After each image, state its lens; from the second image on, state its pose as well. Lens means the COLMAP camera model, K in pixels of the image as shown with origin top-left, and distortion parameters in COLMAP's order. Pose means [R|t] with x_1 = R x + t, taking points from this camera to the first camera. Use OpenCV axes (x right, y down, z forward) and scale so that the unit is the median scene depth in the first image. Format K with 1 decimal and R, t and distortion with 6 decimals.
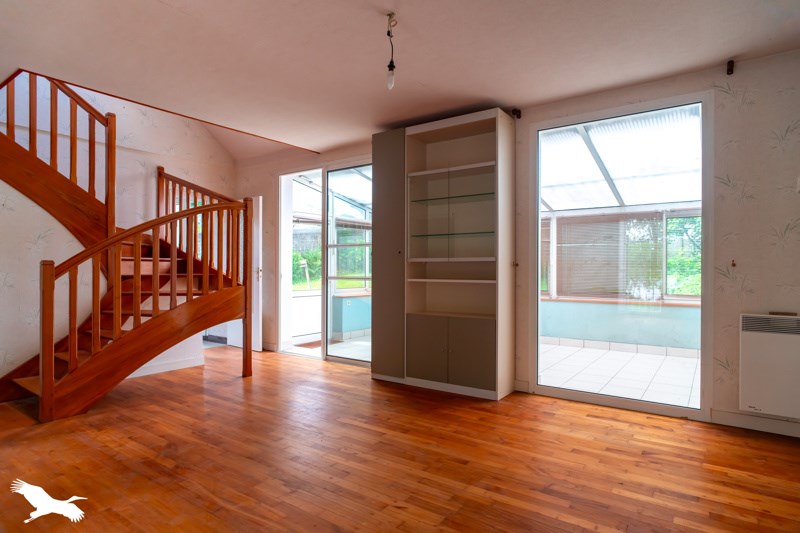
lens RADIAL K [[446.7, 0, 399.7], [0, 446.7, 268.3], [0, 0, 1]] dist [-0.025651, -0.000116]
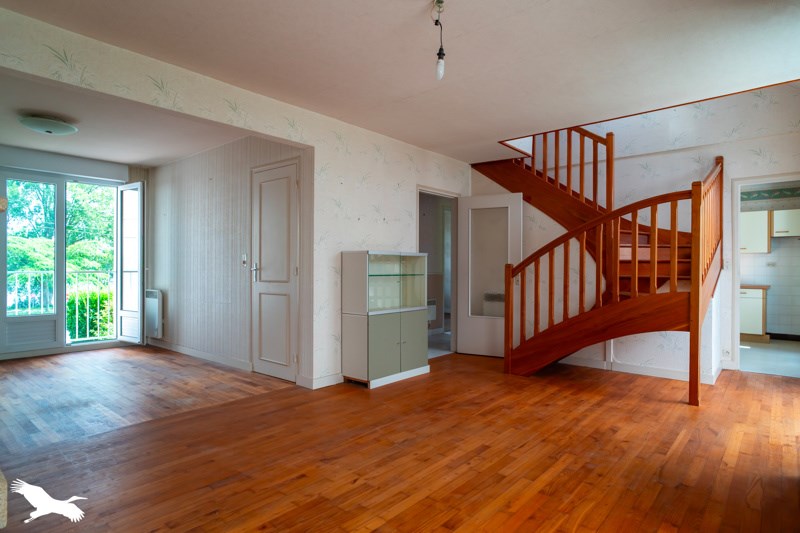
lens RADIAL K [[446.7, 0, 399.7], [0, 446.7, 268.3], [0, 0, 1]] dist [-0.025651, -0.000116]
pose [[-0.098838, -0.002377, -0.995101, 0.762574], [-0.004046, 0.999990, -0.001987, 0.001558], [0.995095, 0.003829, -0.098847, 0.837526]]
